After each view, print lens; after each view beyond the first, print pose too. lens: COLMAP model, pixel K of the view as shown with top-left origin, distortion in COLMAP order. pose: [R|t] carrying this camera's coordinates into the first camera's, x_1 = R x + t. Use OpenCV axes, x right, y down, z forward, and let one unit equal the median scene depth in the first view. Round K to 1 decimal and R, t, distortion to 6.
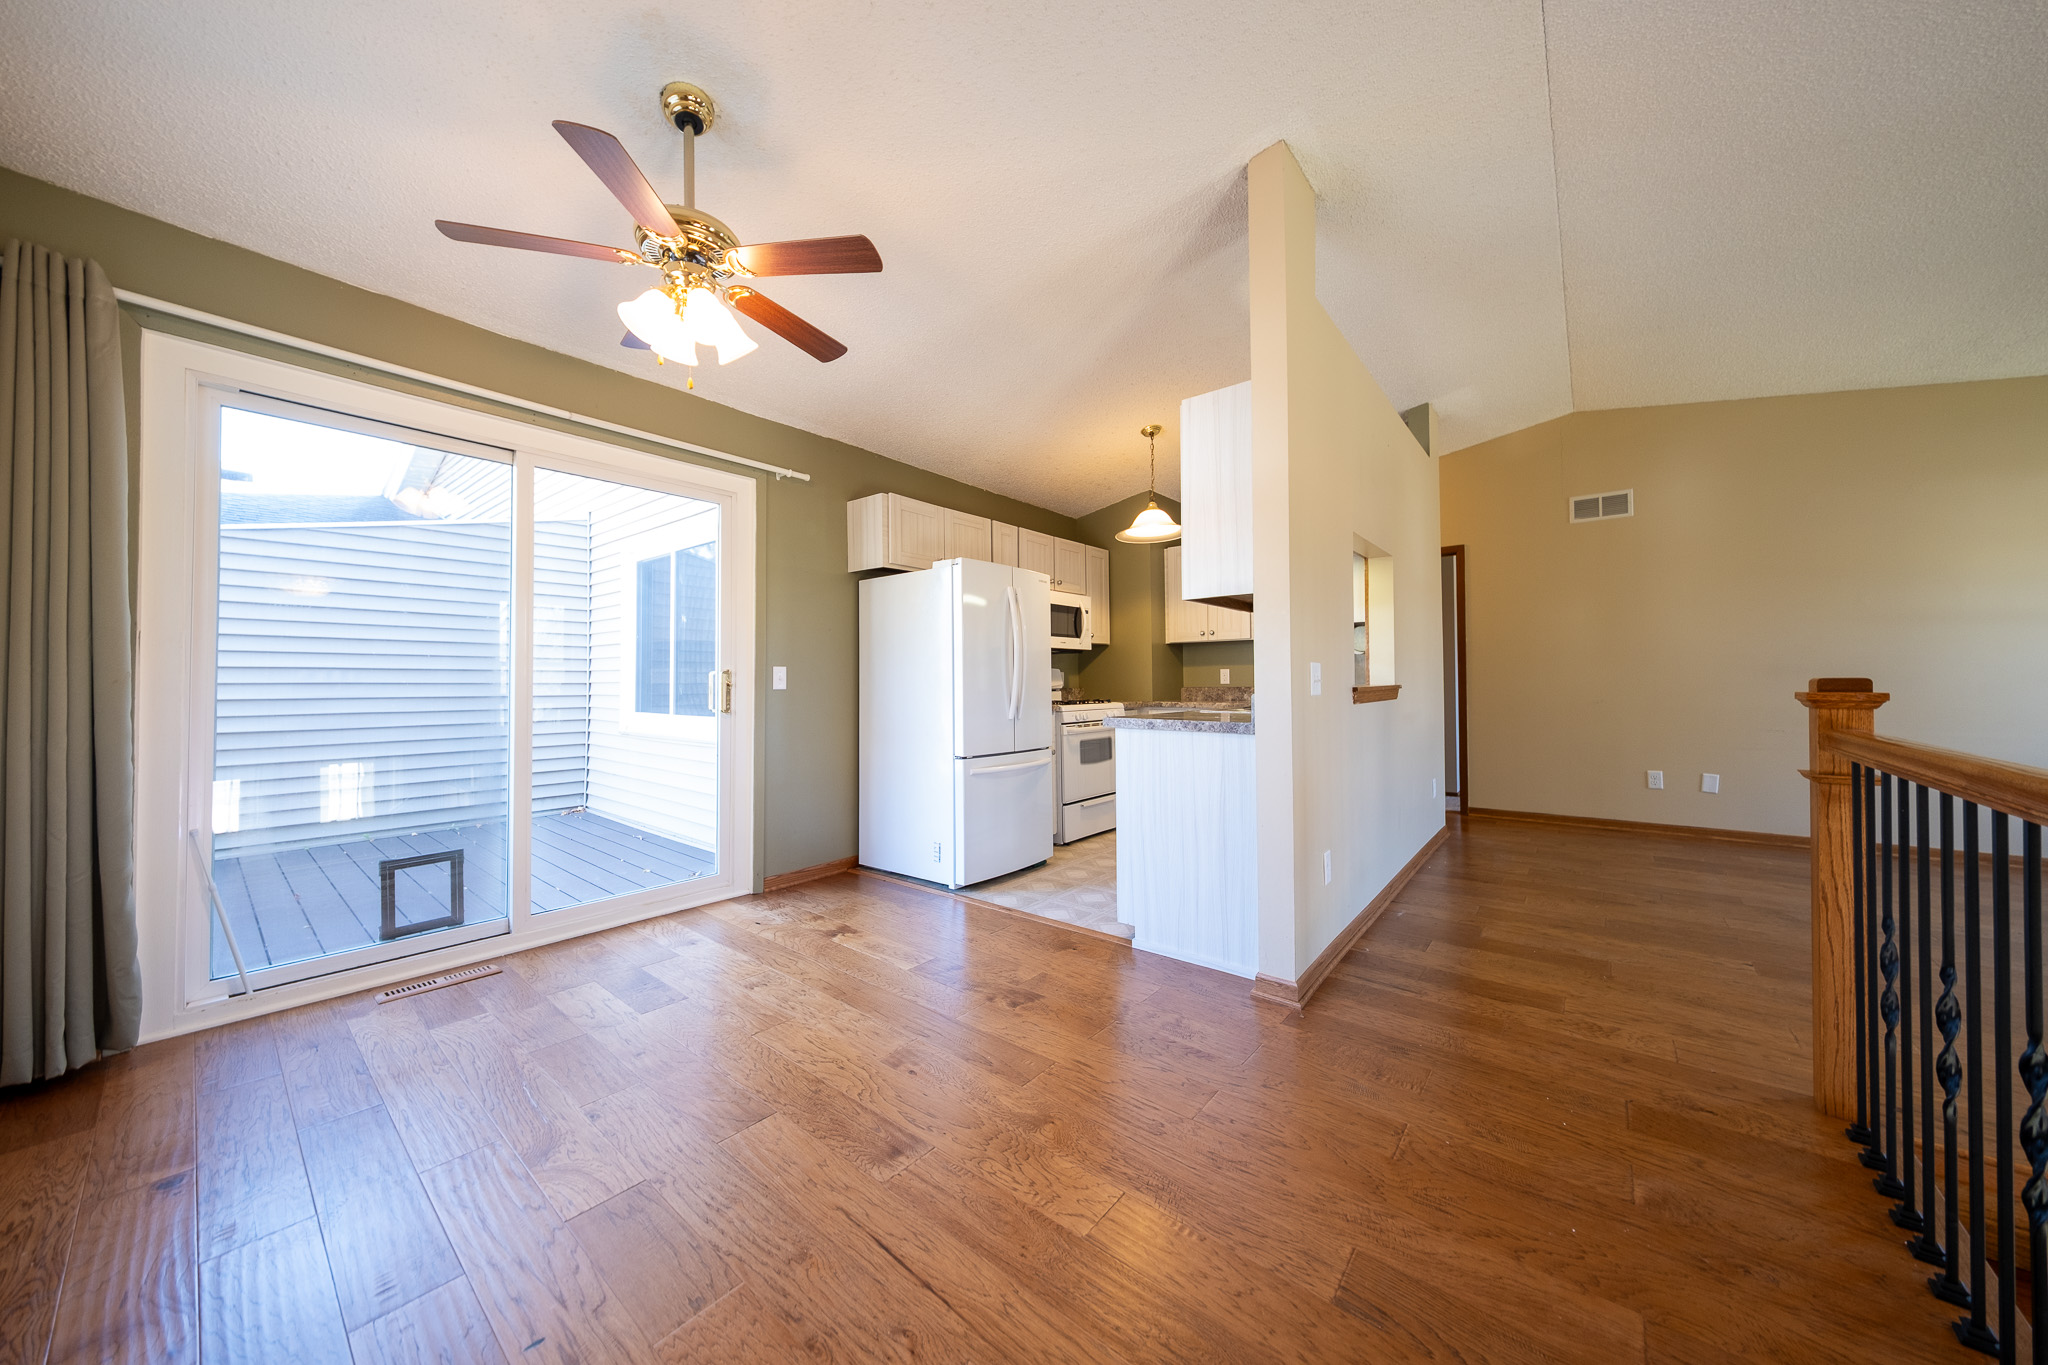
lens RADIAL K [[690.3, 0, 1018.5], [0, 690.3, 672.8], [0, 0, 1]] dist [0.012905, -0.005788]
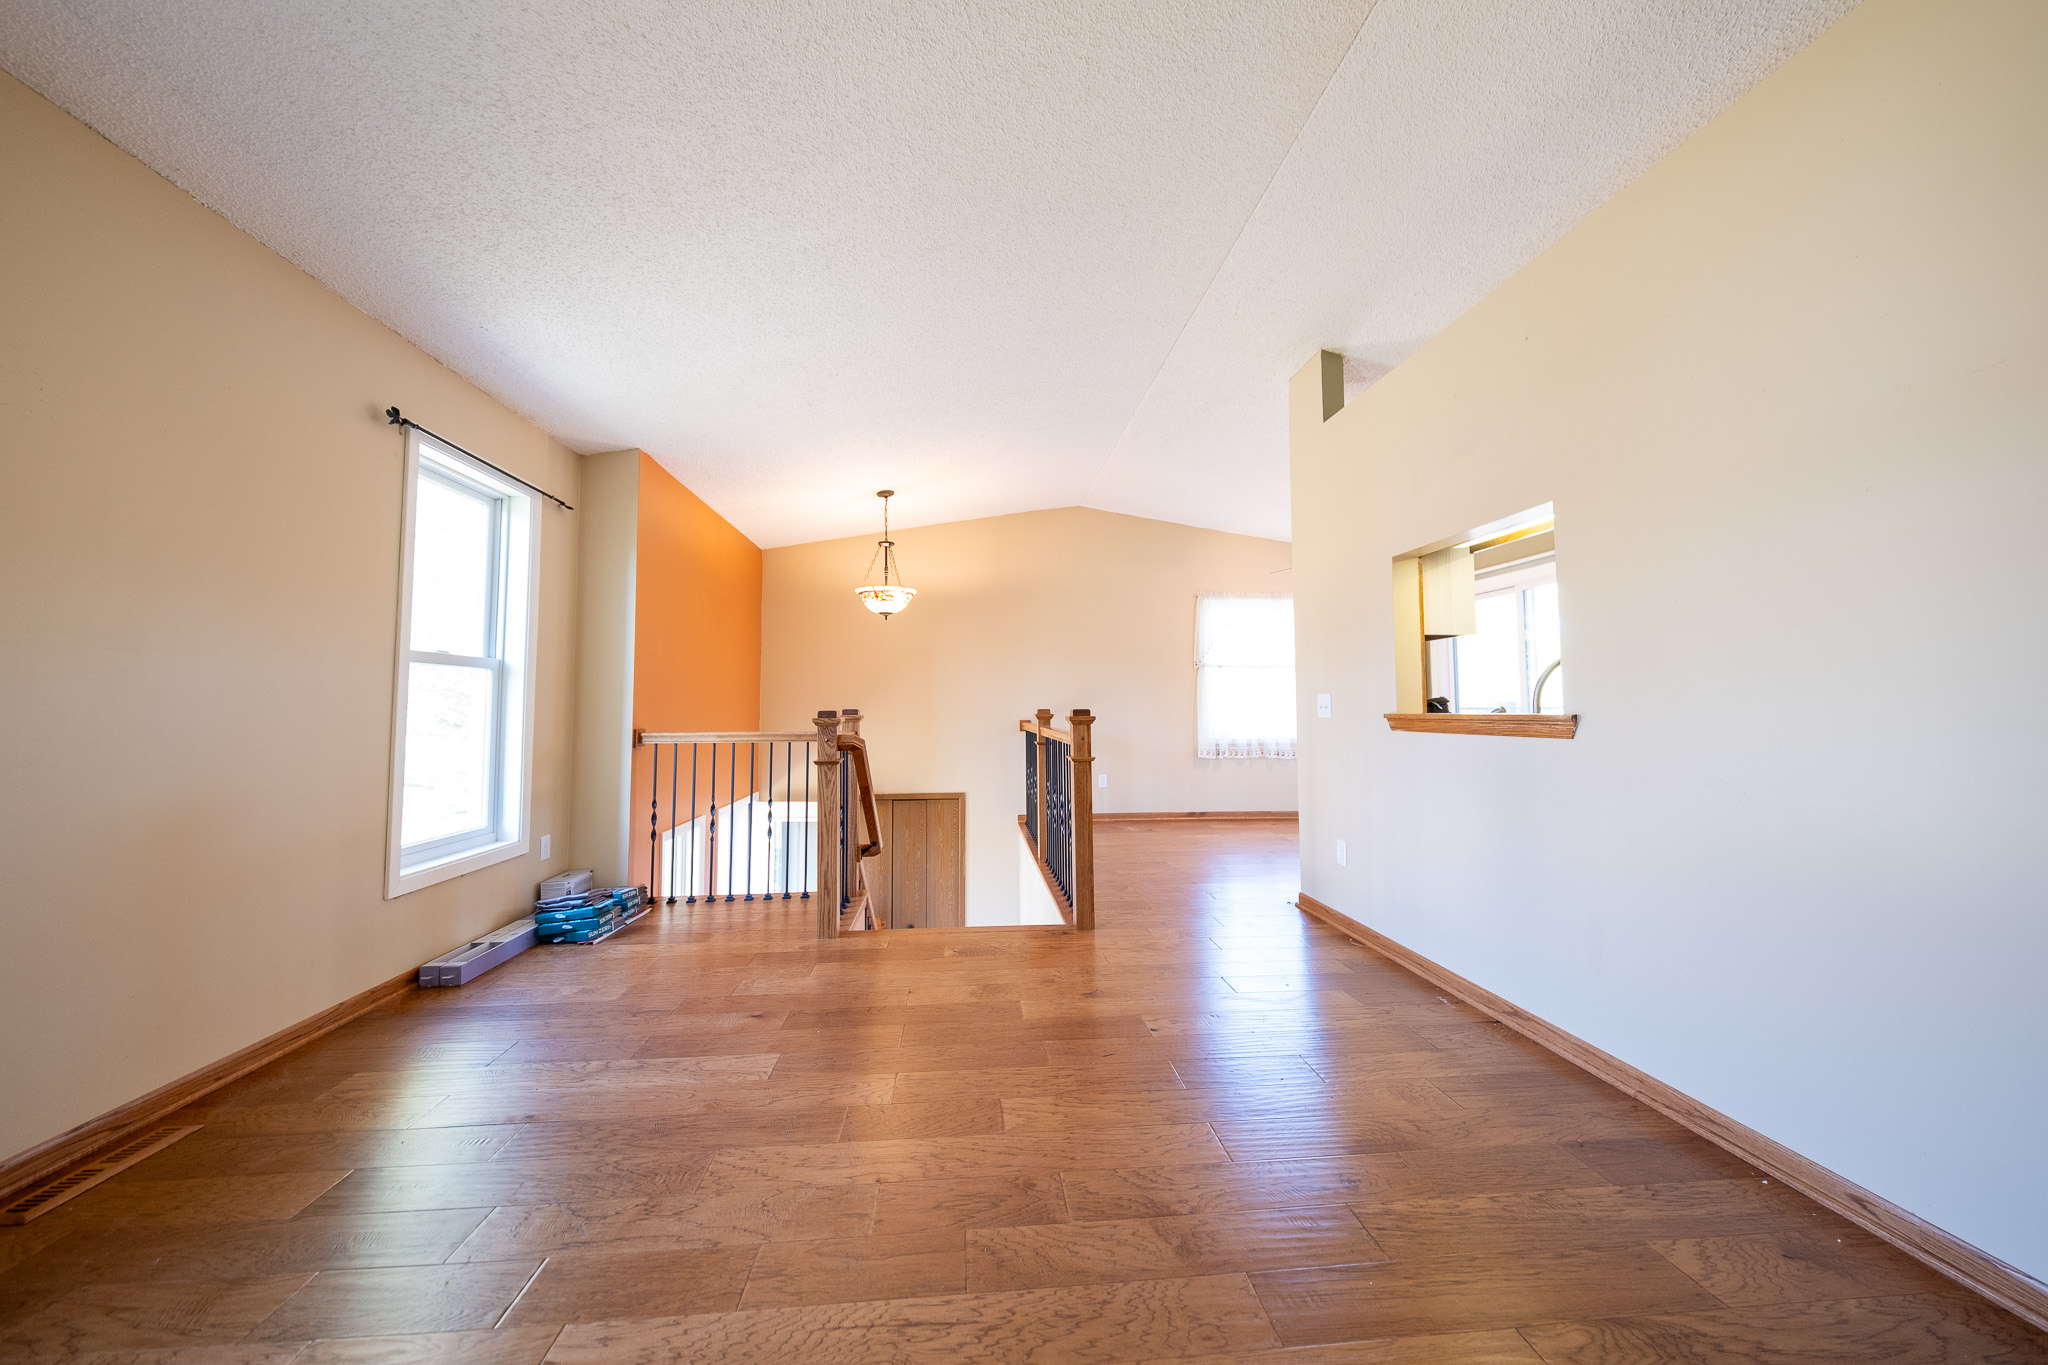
lens RADIAL K [[690.3, 0, 1018.5], [0, 690.3, 672.8], [0, 0, 1]] dist [0.012905, -0.005788]
pose [[-0.713260, -0.021655, -0.700565, 1.910632], [0.023309, 0.998237, -0.054588, 0.004730], [0.700512, -0.055265, -0.711498, 1.623864]]
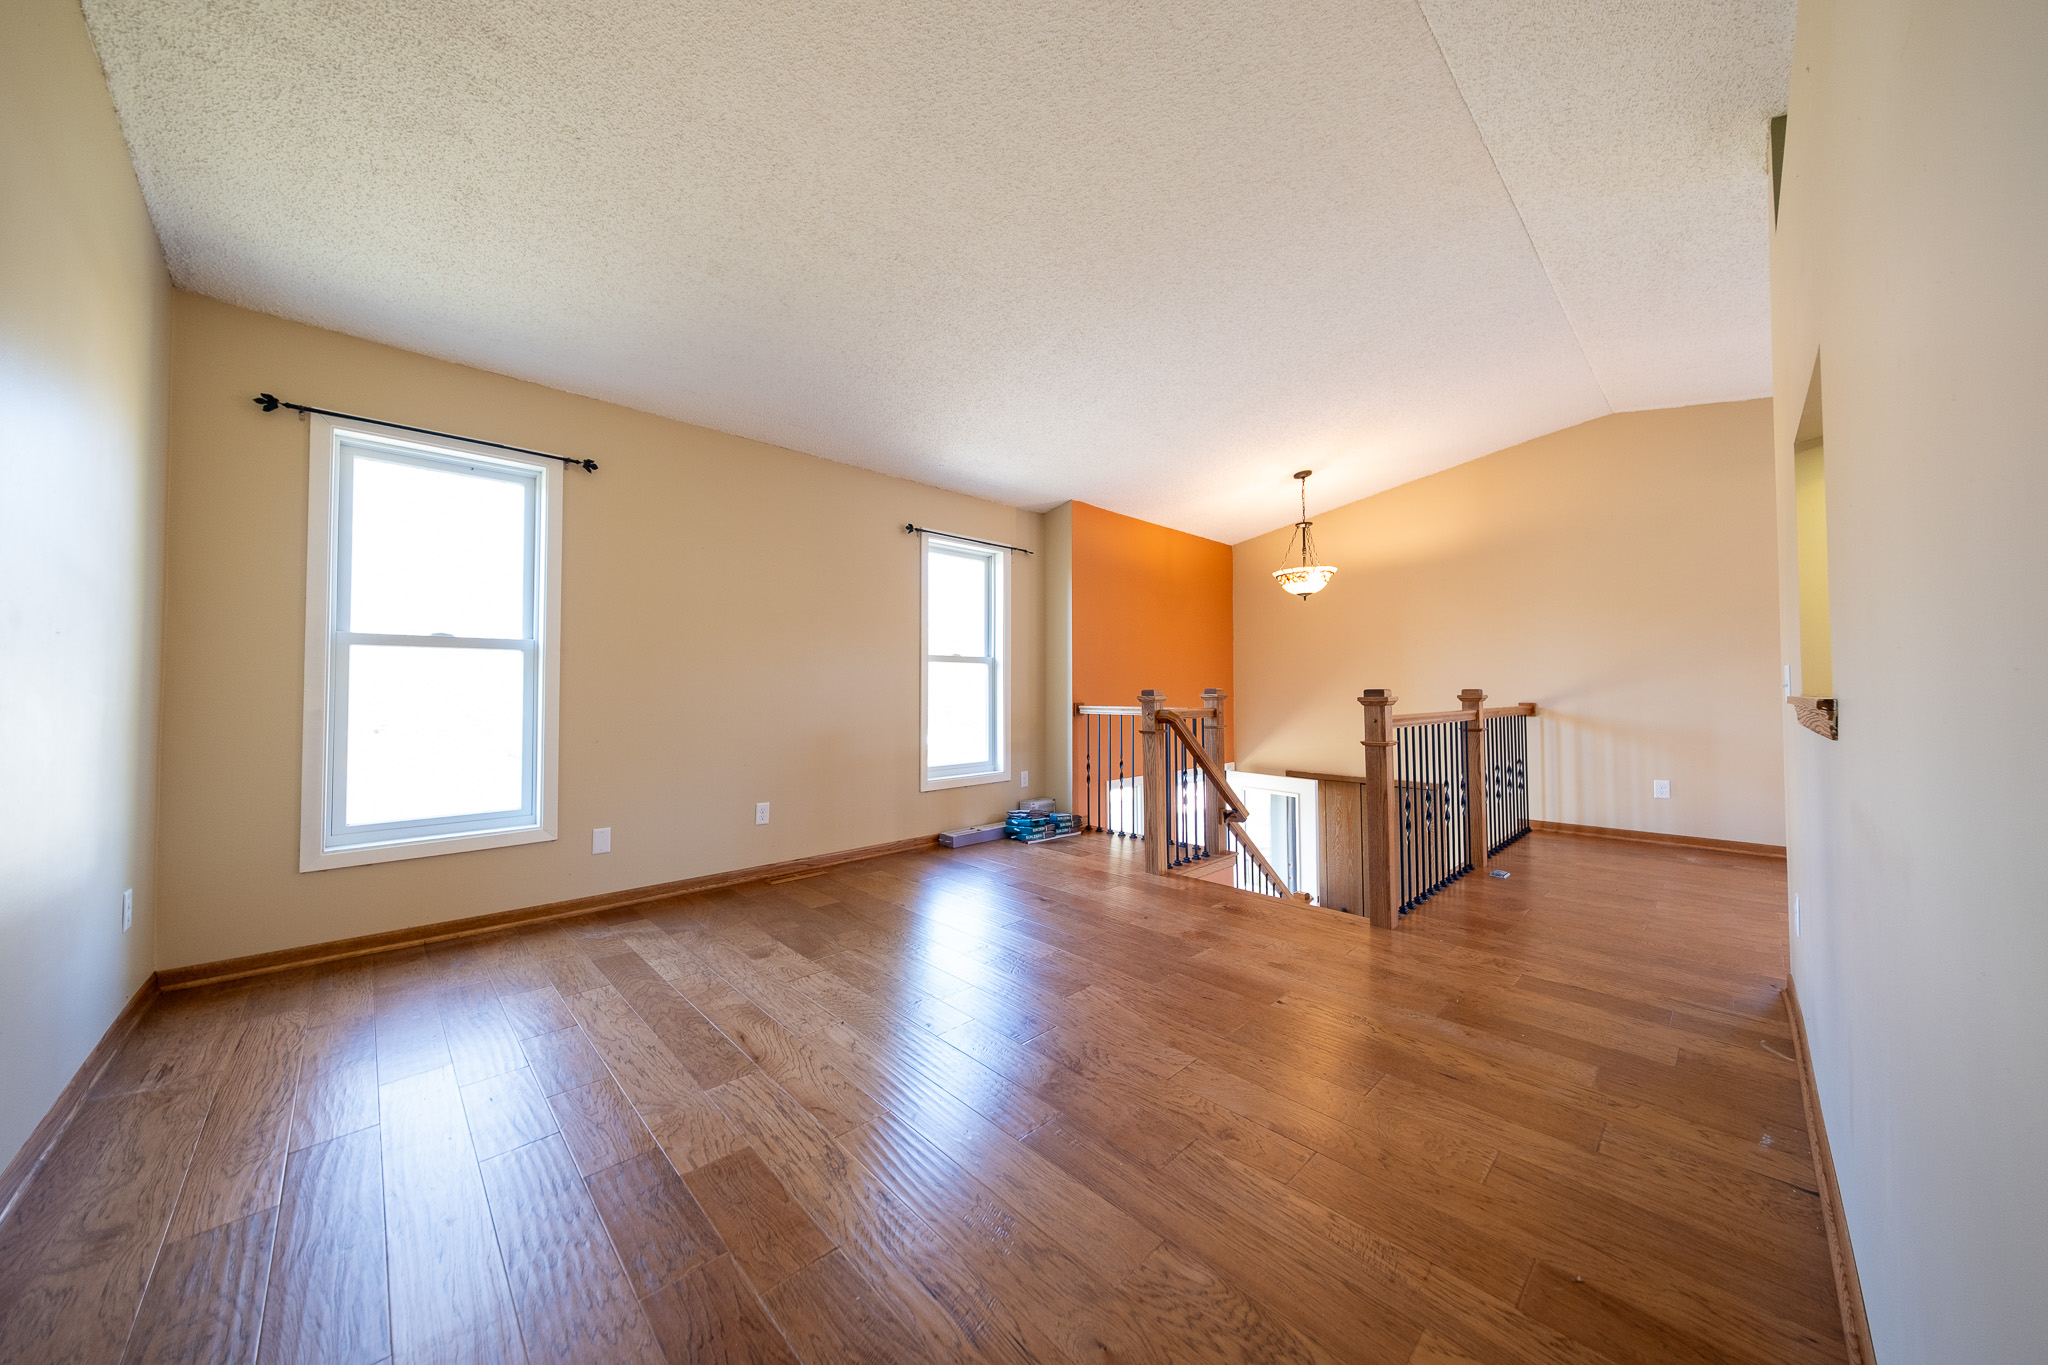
lens RADIAL K [[690.3, 0, 1018.5], [0, 690.3, 672.8], [0, 0, 1]] dist [0.012905, -0.005788]
pose [[-0.993214, 0.015901, 0.115212, 1.350153], [0.011152, 0.999066, -0.041745, 0.020731], [-0.115768, -0.040177, -0.992463, 2.073189]]
